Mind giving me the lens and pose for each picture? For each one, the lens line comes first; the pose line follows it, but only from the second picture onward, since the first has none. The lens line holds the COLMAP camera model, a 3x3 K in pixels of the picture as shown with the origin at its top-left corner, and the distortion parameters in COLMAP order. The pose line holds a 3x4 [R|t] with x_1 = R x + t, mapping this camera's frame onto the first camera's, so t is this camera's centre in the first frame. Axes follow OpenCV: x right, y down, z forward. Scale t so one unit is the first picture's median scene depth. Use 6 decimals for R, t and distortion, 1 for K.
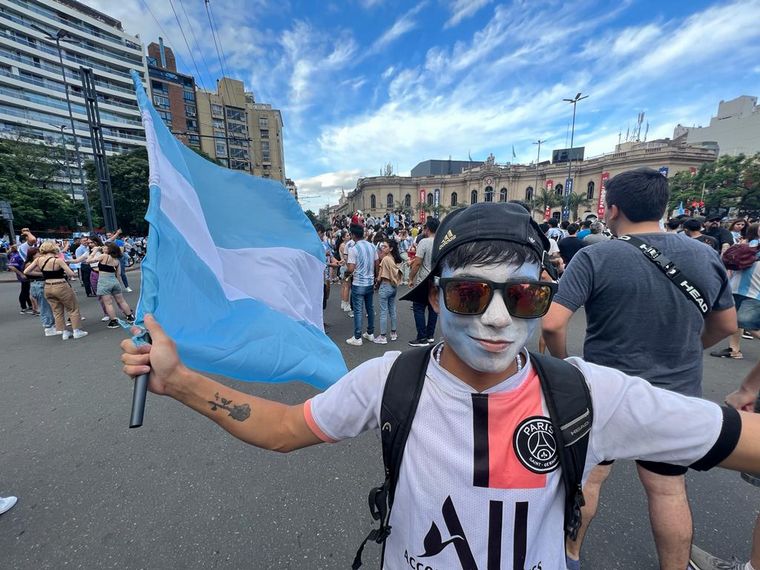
lens RADIAL K [[305.5, 0, 383.3], [0, 305.5, 283.4], [0, 0, 1]] dist [-0.000502, -0.000127]
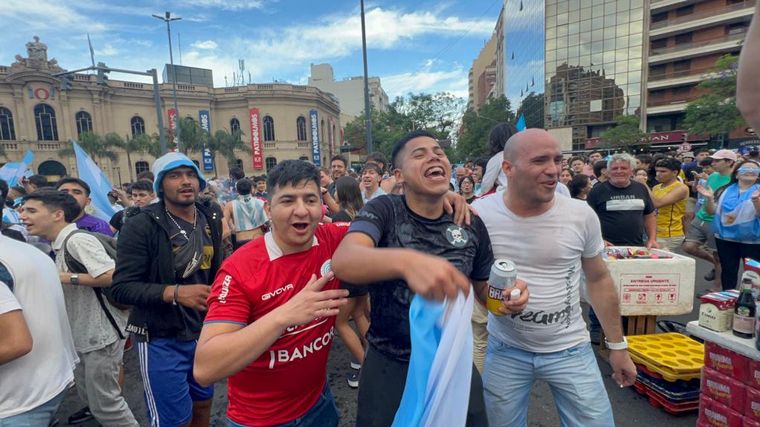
lens RADIAL K [[352.0, 0, 375.6], [0, 352.0, 211.7], [0, 0, 1]] dist [-0.000959, 0.001198]
pose [[0.445278, -0.095952, 0.890236, 0.071687], [0.198388, 0.980103, 0.006408, -0.053987], [-0.873138, 0.173759, 0.455454, 0.322314]]
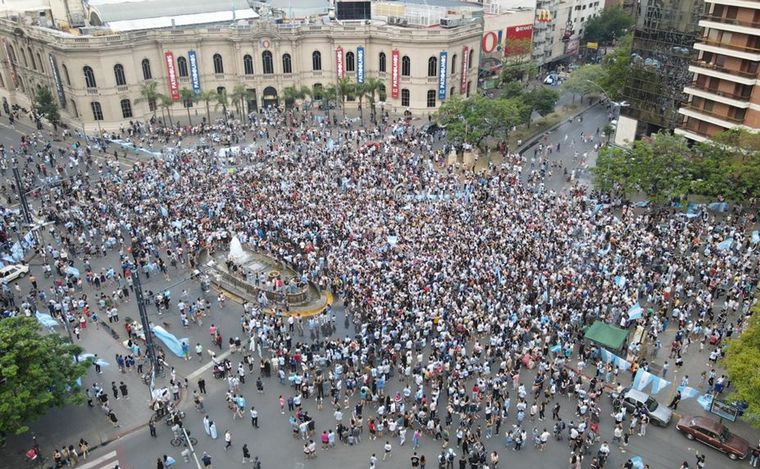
lens RADIAL K [[606.2, 0, 381.0], [0, 606.2, 229.4], [0, 0, 1]] dist [0.032053, 0.007156]
pose [[0.815248, -0.254832, 0.520031, -0.292951], [0.092735, 0.943837, 0.317131, -0.340027], [-0.571639, -0.210315, 0.793093, -0.398316]]
